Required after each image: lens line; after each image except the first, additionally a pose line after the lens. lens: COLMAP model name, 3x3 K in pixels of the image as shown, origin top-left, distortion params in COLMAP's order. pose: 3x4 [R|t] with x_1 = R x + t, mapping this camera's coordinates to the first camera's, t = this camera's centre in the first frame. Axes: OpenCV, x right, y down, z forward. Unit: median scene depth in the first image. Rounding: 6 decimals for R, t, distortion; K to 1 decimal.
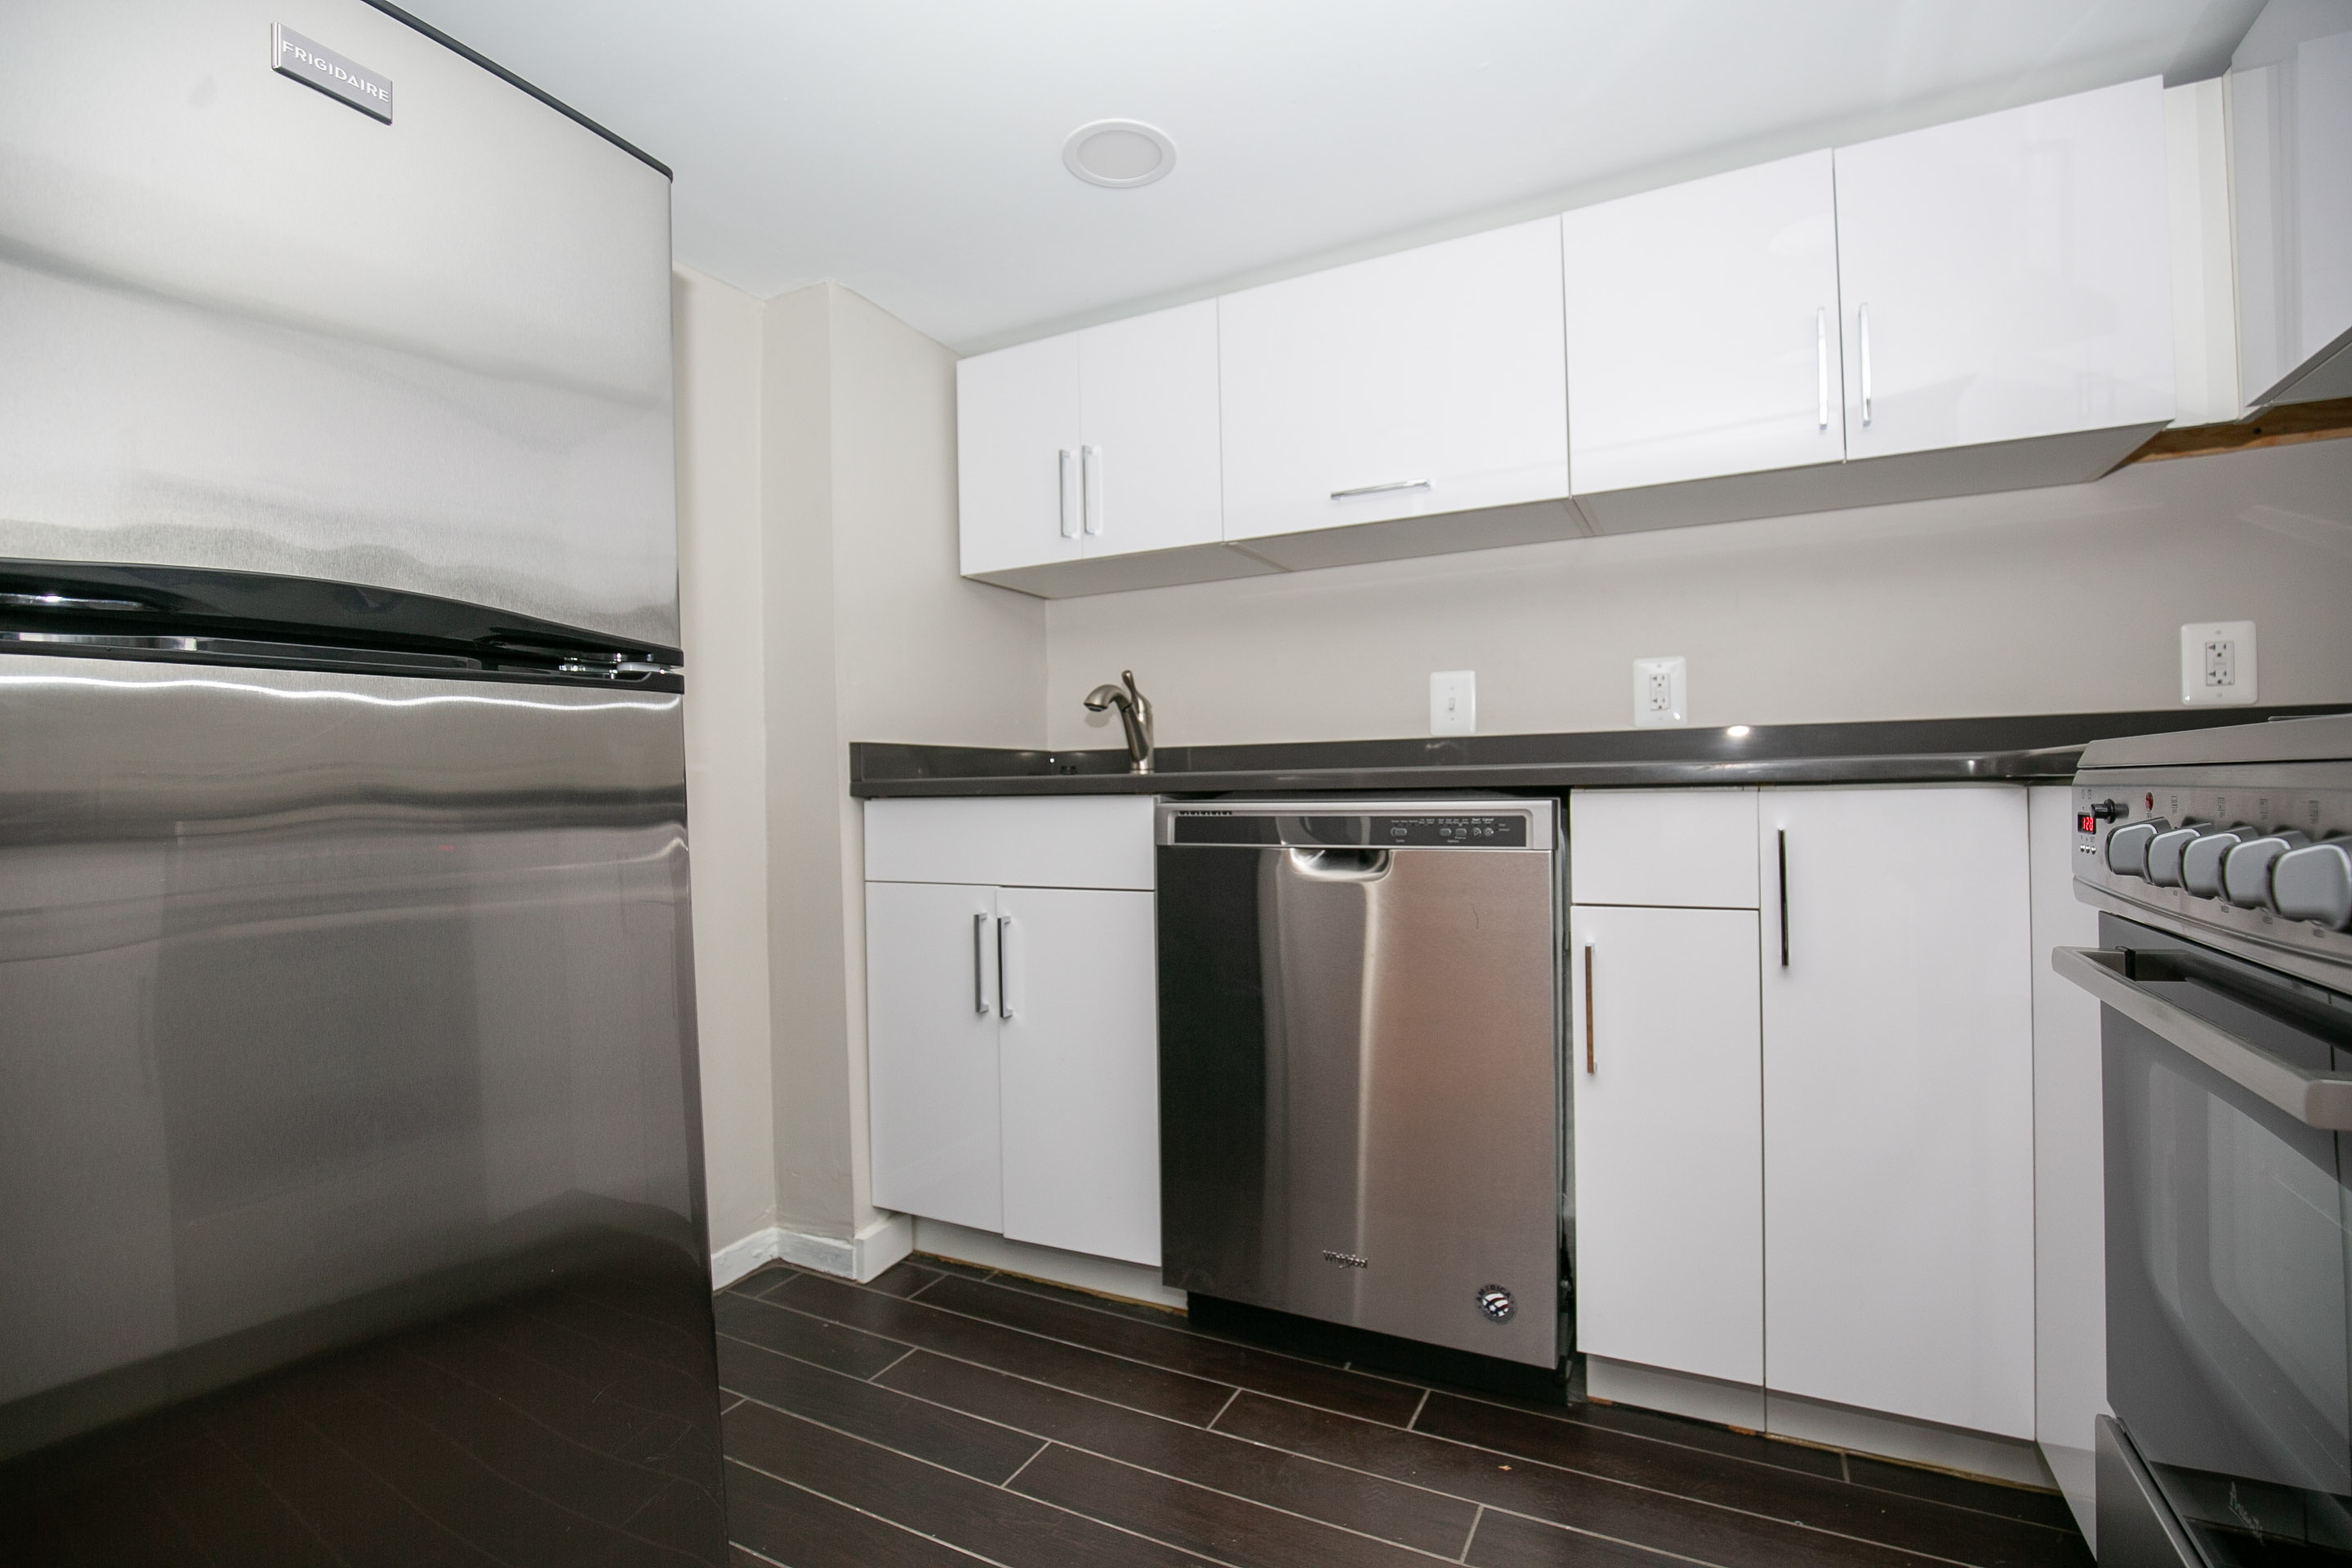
lens RADIAL K [[1079.9, 0, 1181.7], [0, 1079.9, 789.6], [0, 0, 1]] dist [-0.036398, 0.005218]
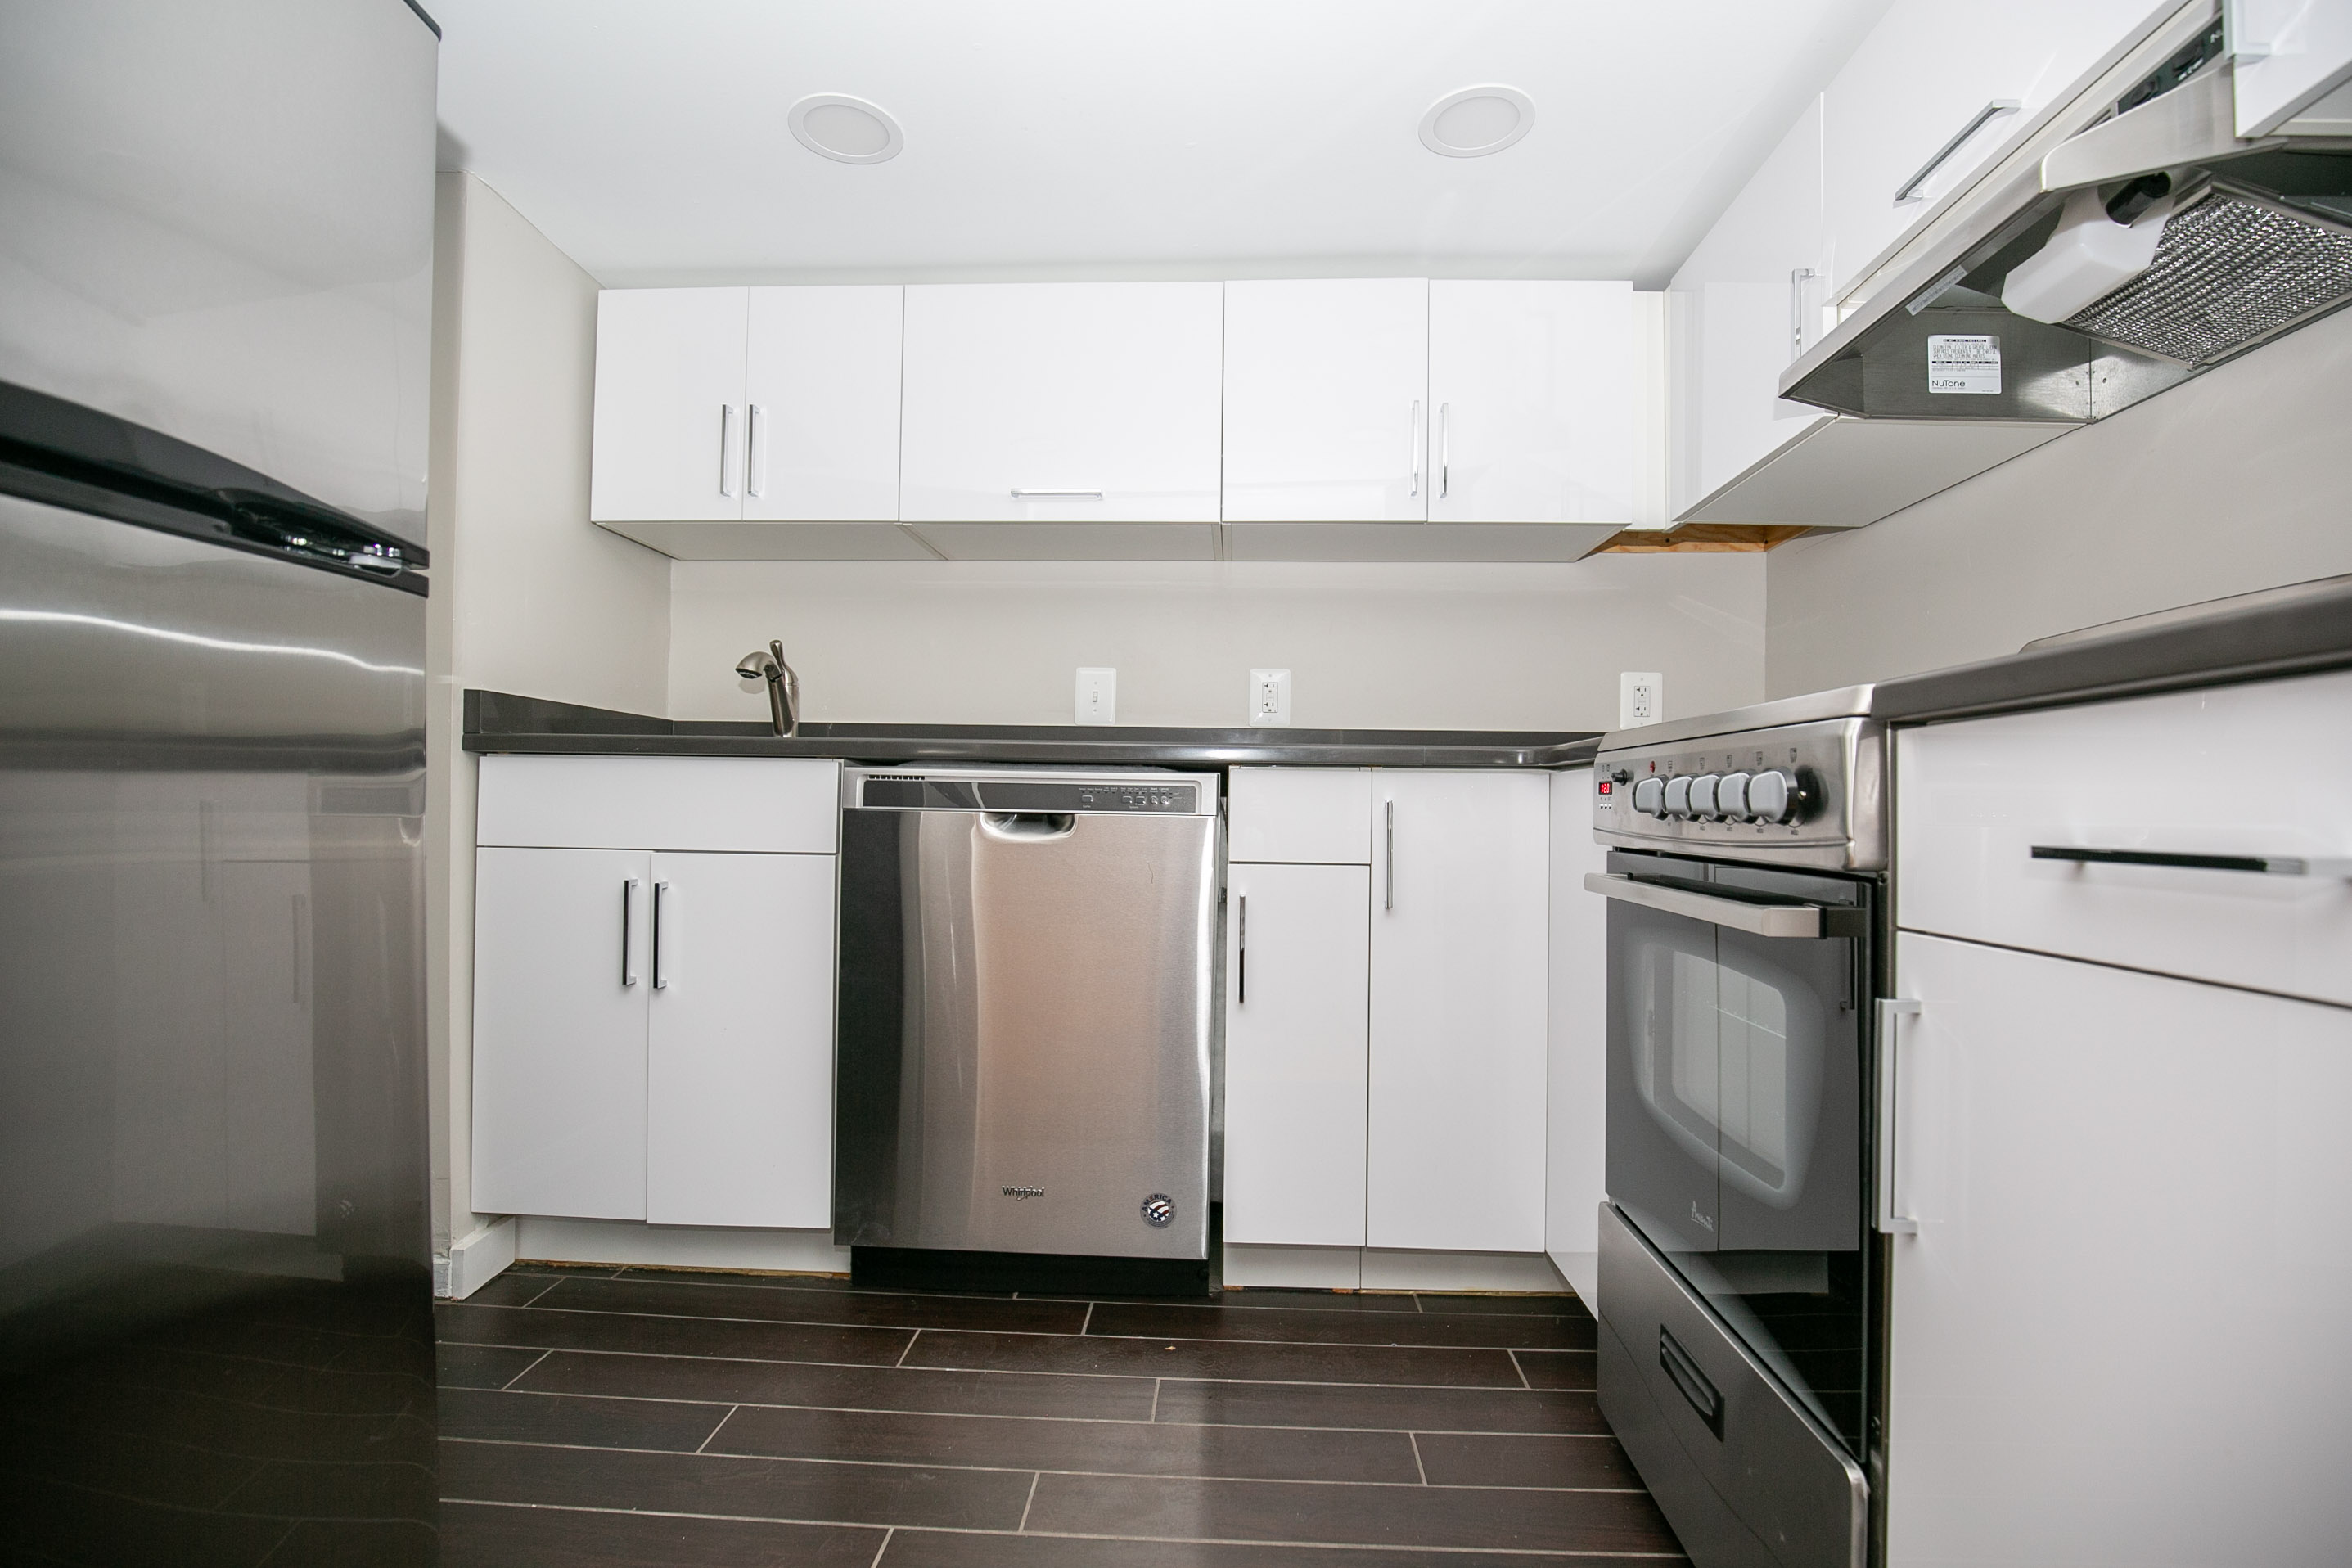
lens RADIAL K [[1080.3, 0, 1194.0], [0, 1080.3, 787.8], [0, 0, 1]] dist [-0.032275, 0.006373]
pose [[0.908043, 0.037851, 0.417163, -0.149436], [-0.032176, 0.999269, -0.020630, 0.043314], [-0.417639, 0.005311, 0.908598, -0.060057]]
